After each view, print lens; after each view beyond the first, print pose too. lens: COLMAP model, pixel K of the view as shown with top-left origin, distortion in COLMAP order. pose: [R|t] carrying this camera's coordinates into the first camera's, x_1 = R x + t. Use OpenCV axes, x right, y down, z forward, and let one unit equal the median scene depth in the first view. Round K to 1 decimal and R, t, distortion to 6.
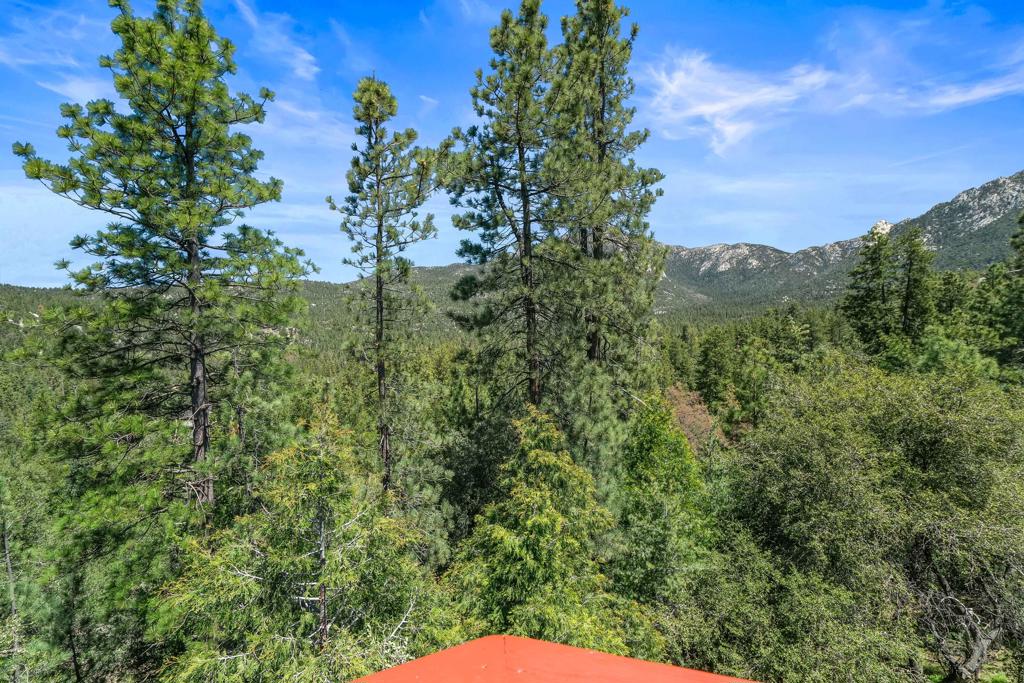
lens RADIAL K [[494.7, 0, 510.6], [0, 494.7, 337.2], [0, 0, 1]] dist [-0.002982, 0.002000]
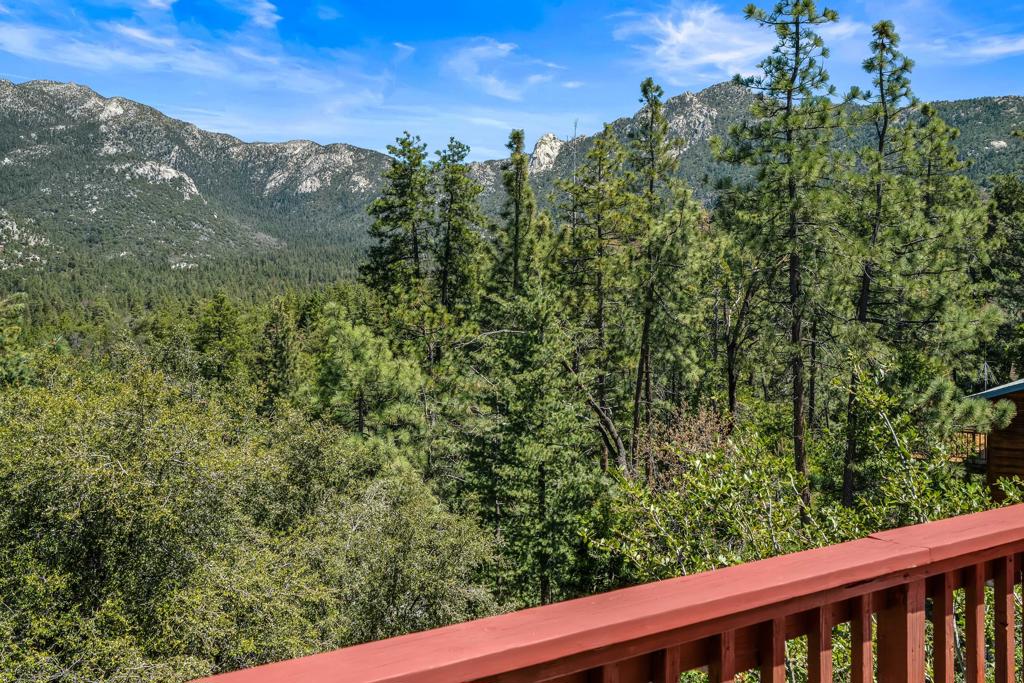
lens RADIAL K [[995.7, 0, 519.1], [0, 995.7, 333.5], [0, 0, 1]] dist [-0.023647, 0.000000]
pose [[0.823317, 0.011091, 0.567473, 0.603631], [-0.021188, 0.999713, 0.011203, -0.006120], [-0.567186, -0.021247, 0.823316, -0.149993]]
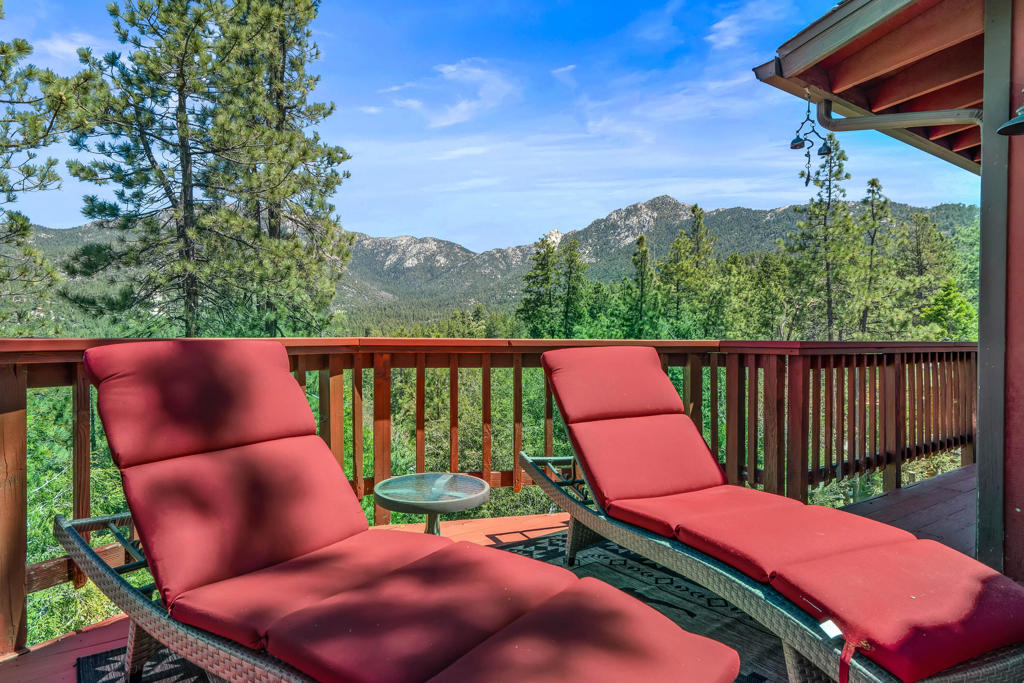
lens RADIAL K [[603.1, 0, 512.4], [0, 603.1, 345.4], [0, 0, 1]] dist [0.007639, -0.000286]
pose [[0.839343, 0.003959, 0.543587, -0.060750], [-0.007210, 0.999967, 0.003850, 0.026943], [-0.543554, -0.007150, 0.839344, -0.144884]]
